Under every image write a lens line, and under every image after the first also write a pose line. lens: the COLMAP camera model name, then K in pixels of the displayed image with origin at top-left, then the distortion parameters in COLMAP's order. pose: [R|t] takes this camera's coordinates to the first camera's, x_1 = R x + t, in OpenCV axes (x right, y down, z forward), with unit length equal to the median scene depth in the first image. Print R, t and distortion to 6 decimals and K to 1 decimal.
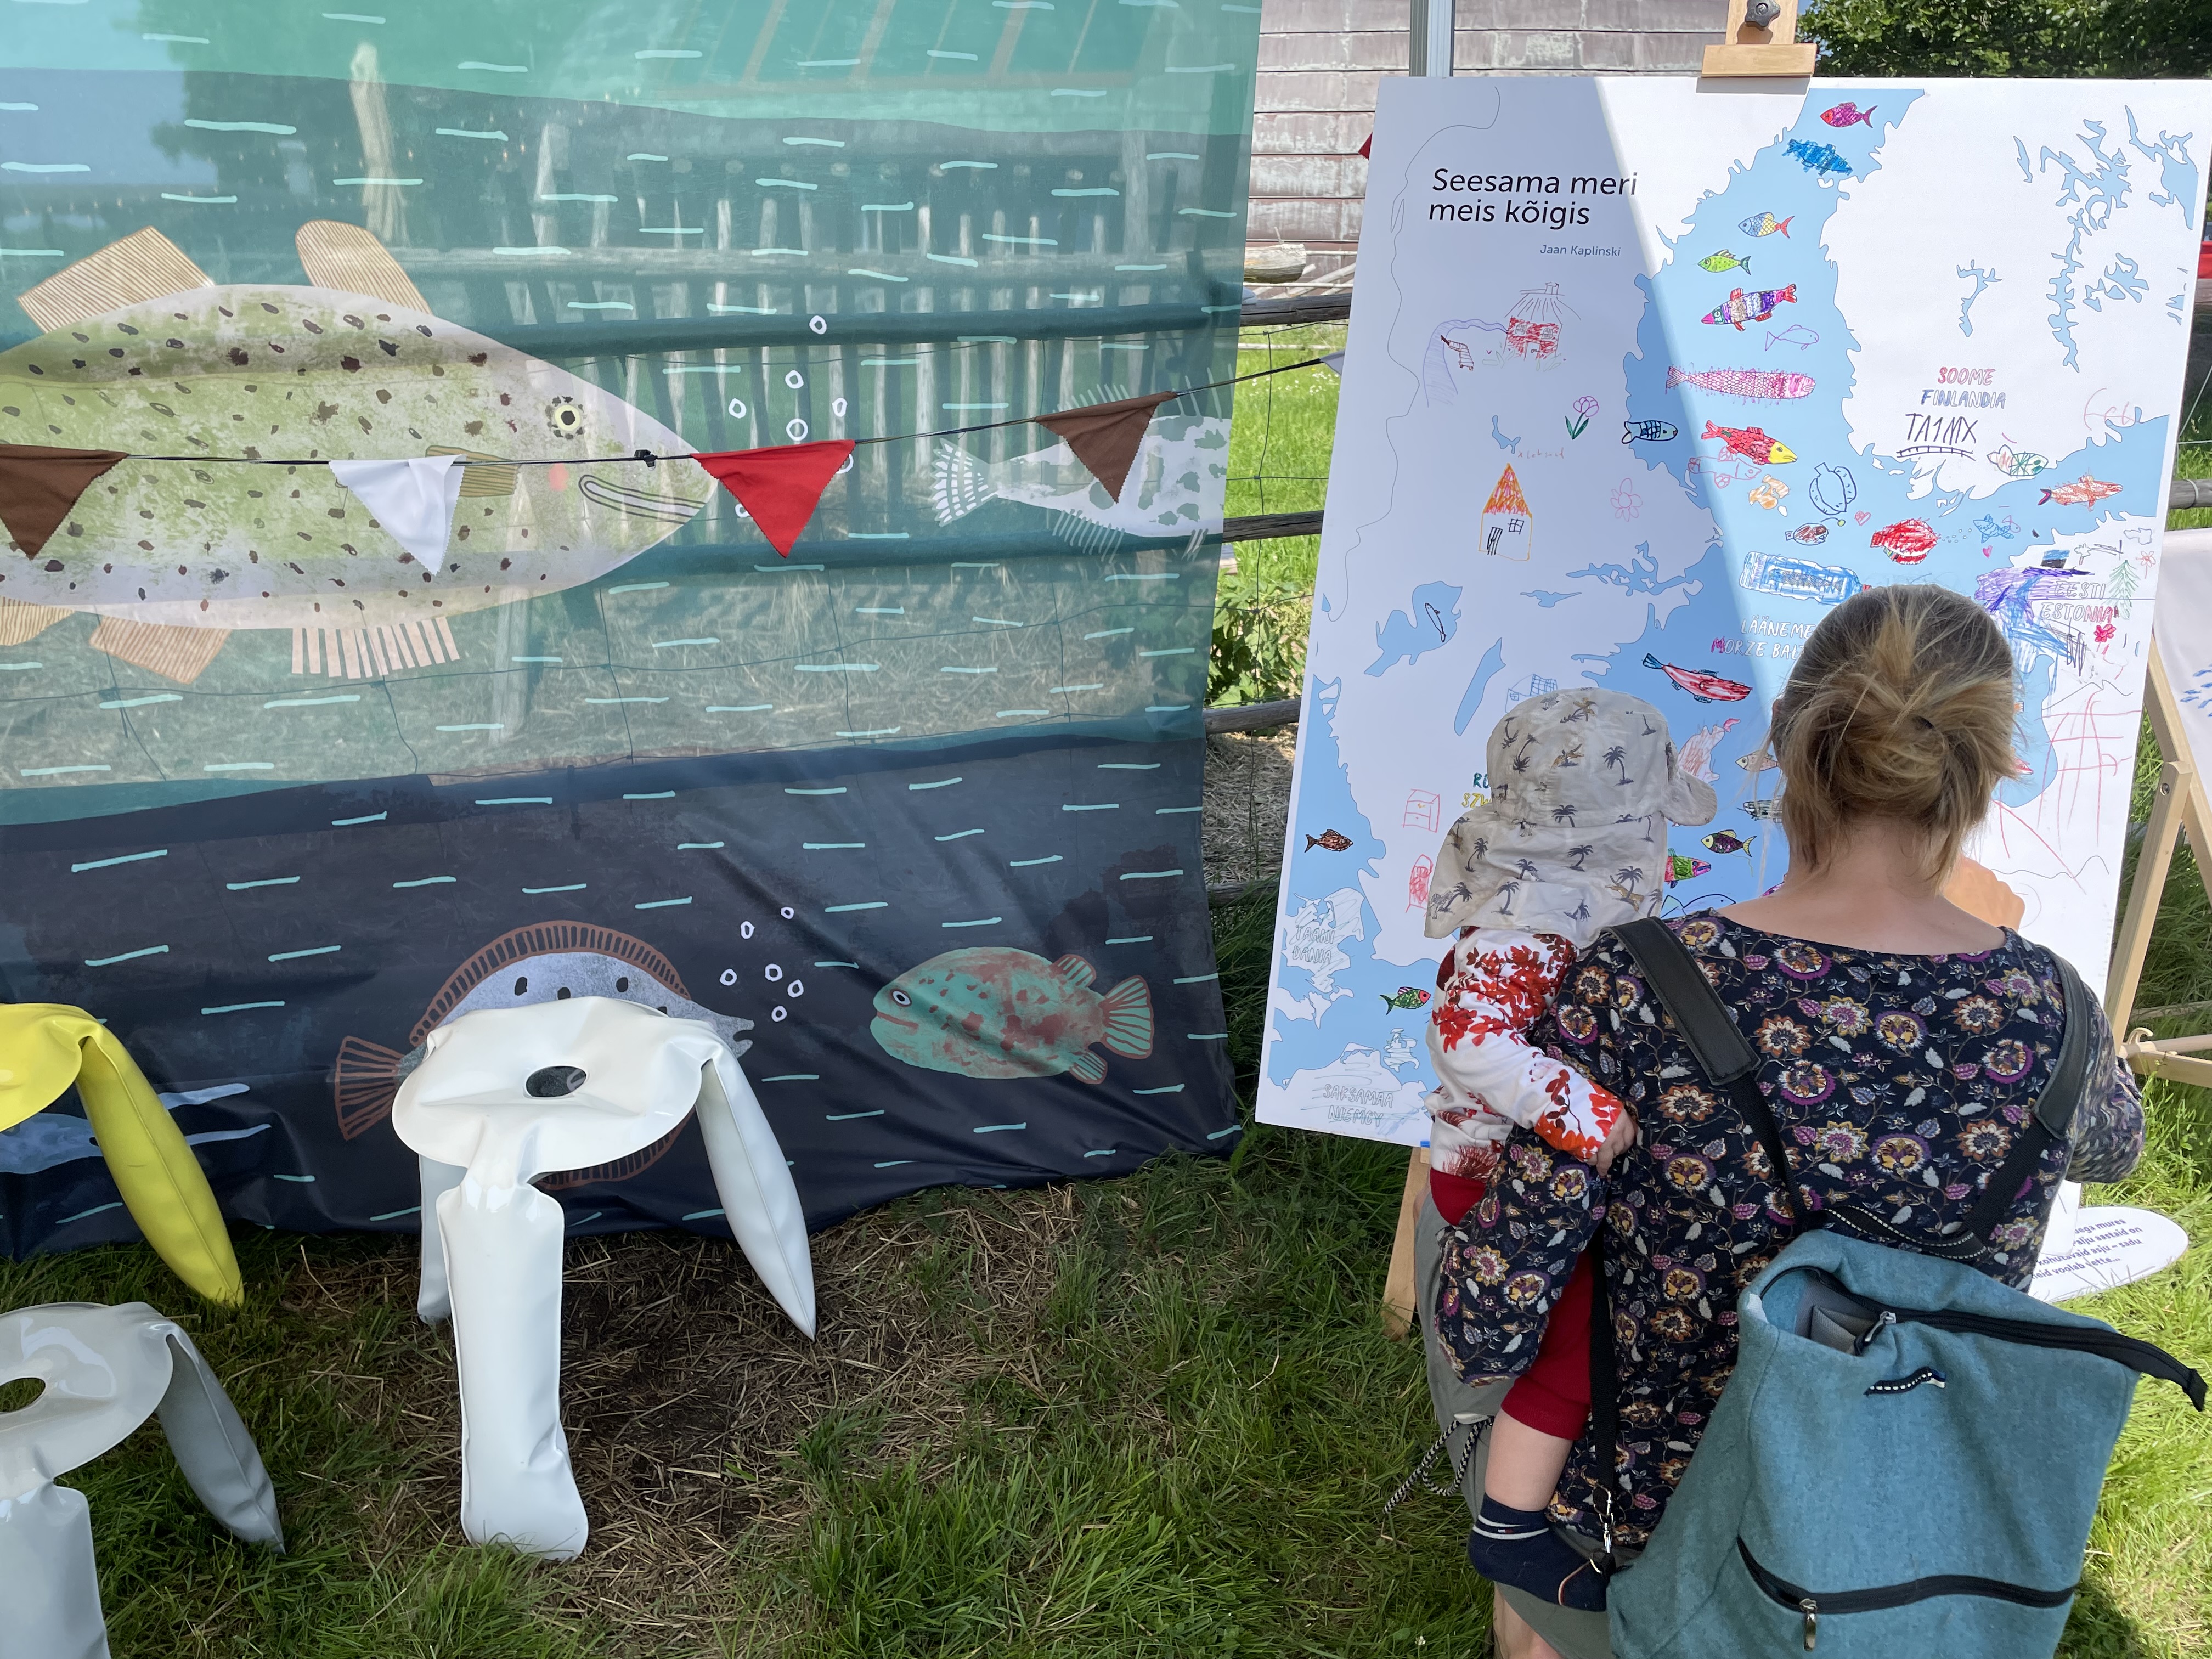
lens RADIAL K [[1686.5, 0, 1104.7], [0, 1686.5, 821.7], [0, 0, 1]] dist [0.034406, -0.039652]
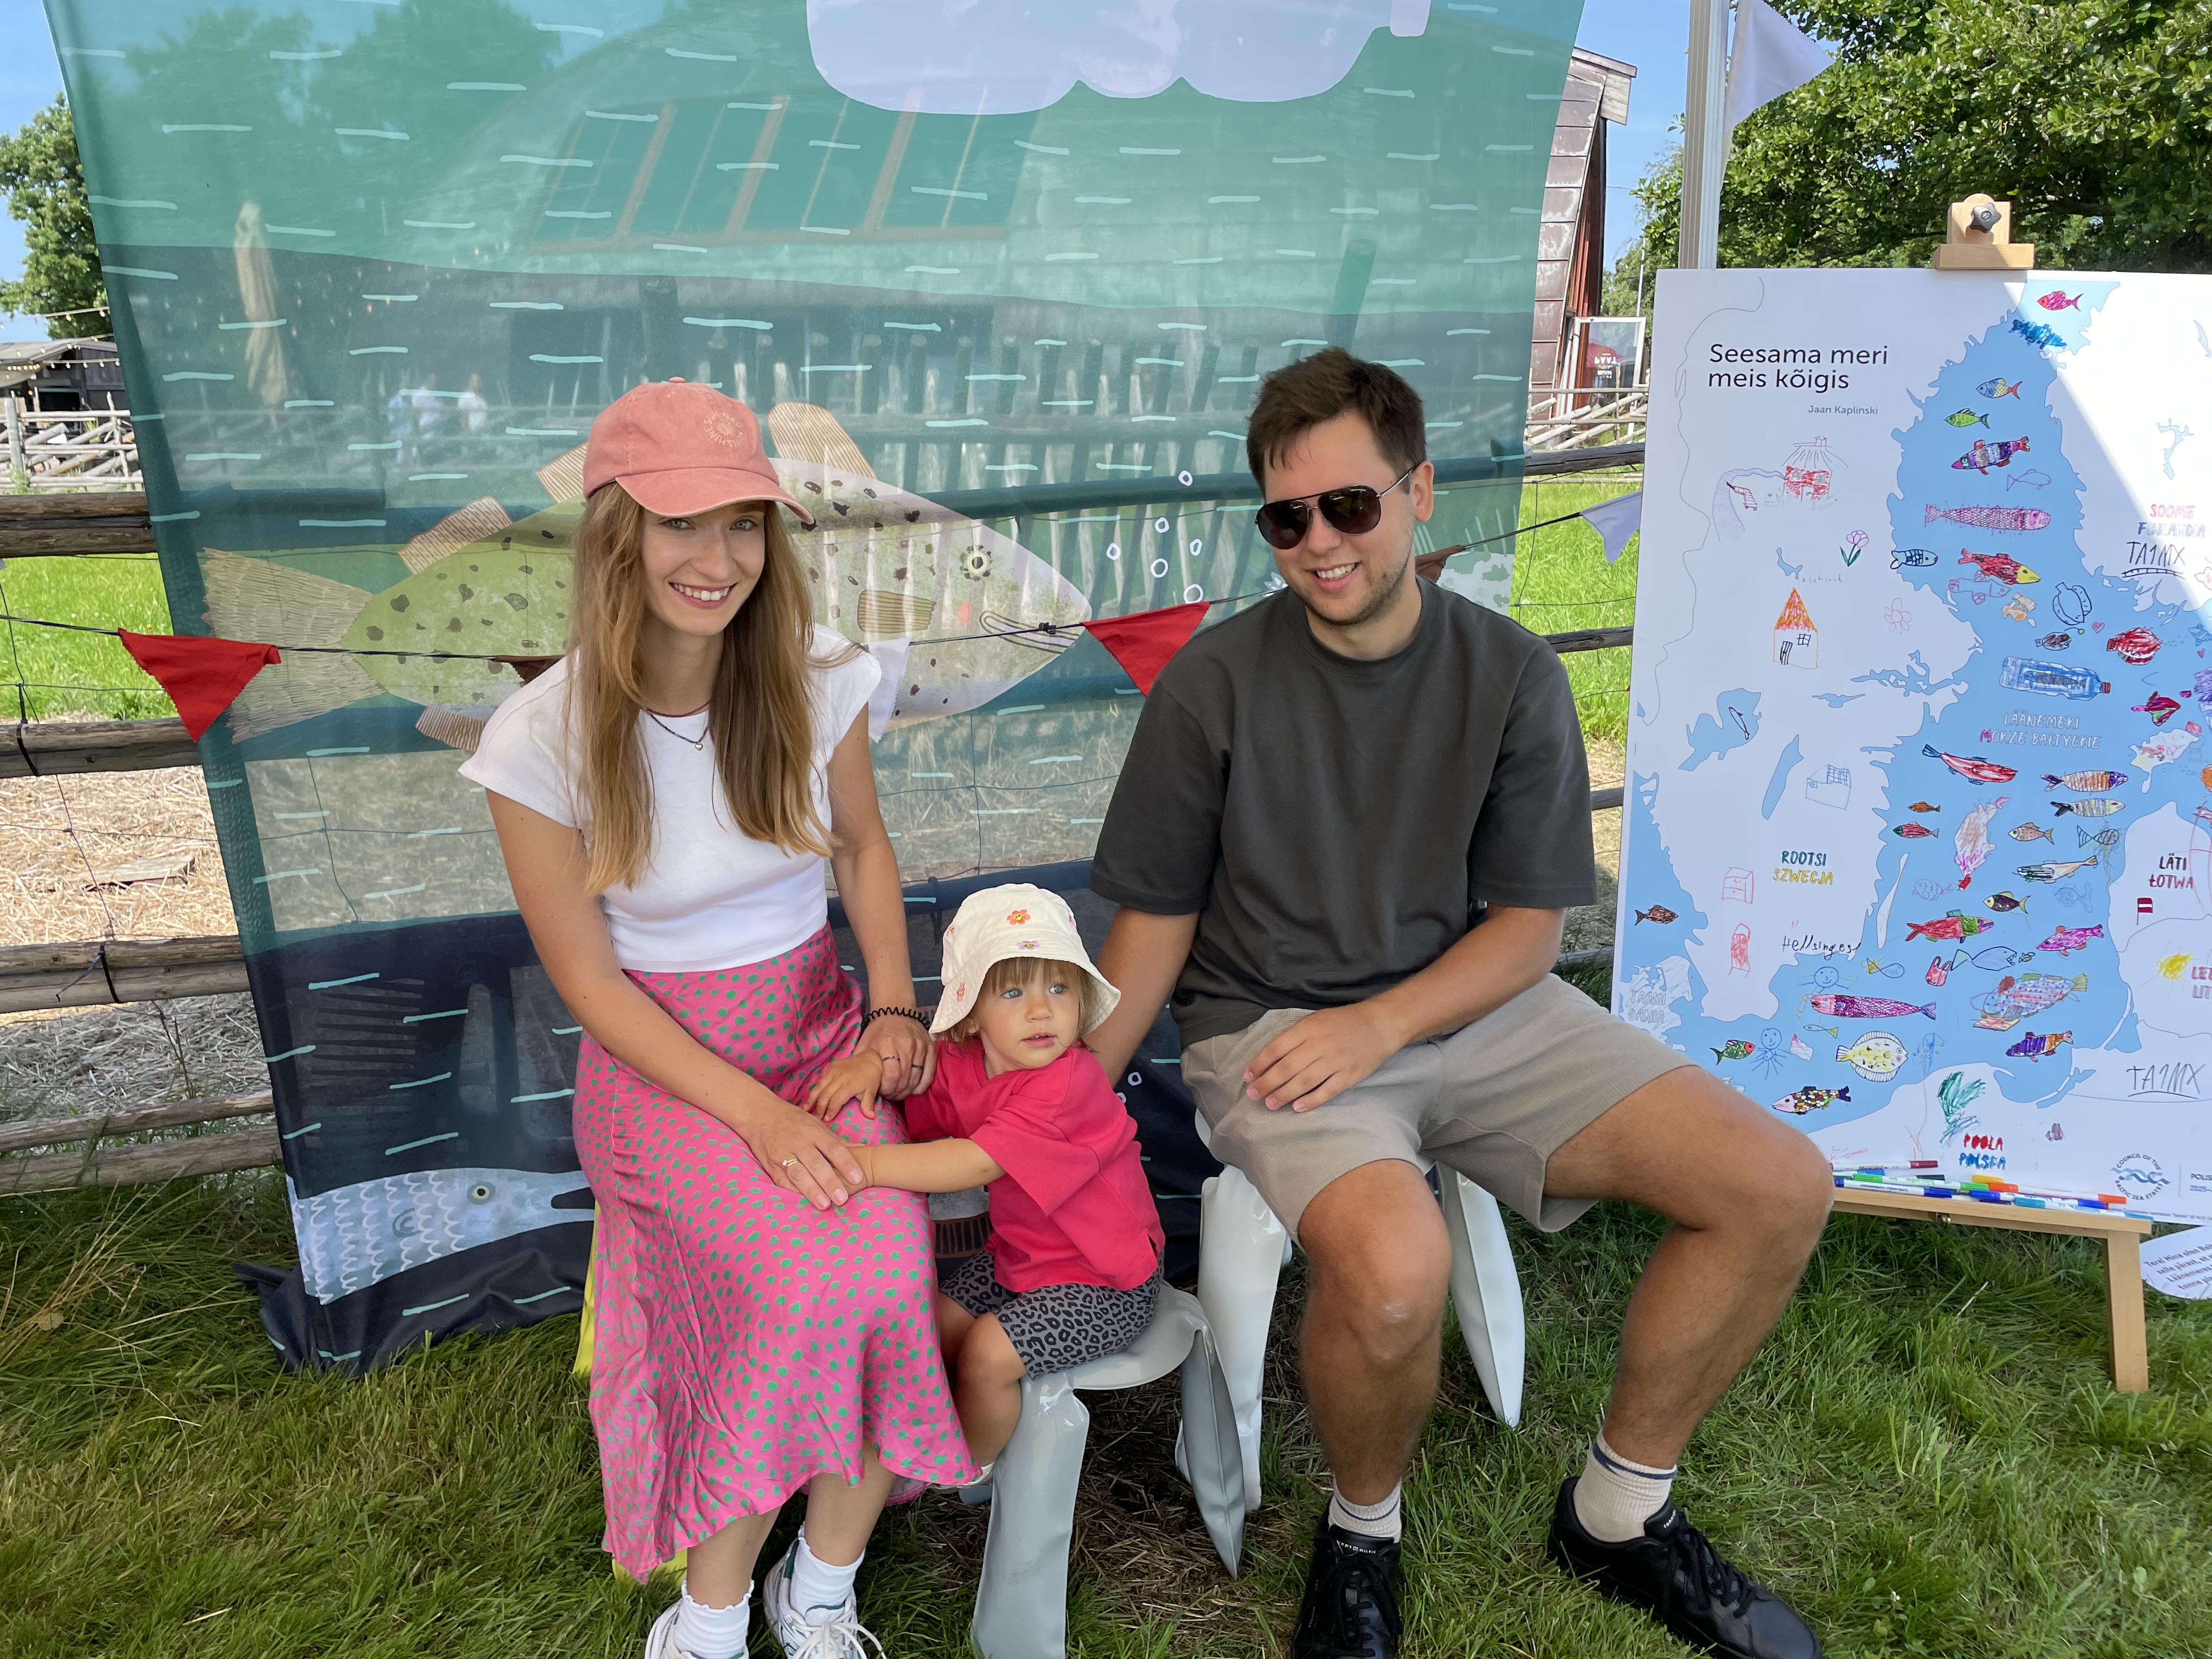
lens RADIAL K [[1686.5, 0, 1116.7], [0, 1686.5, 836.5], [0, 0, 1]] dist [0.034406, -0.039652]
pose [[0.995238, -0.029940, 0.092761, -0.350849], [0.036499, 0.996890, -0.069841, 0.026284], [-0.090382, 0.072894, 0.993236, -0.116559]]
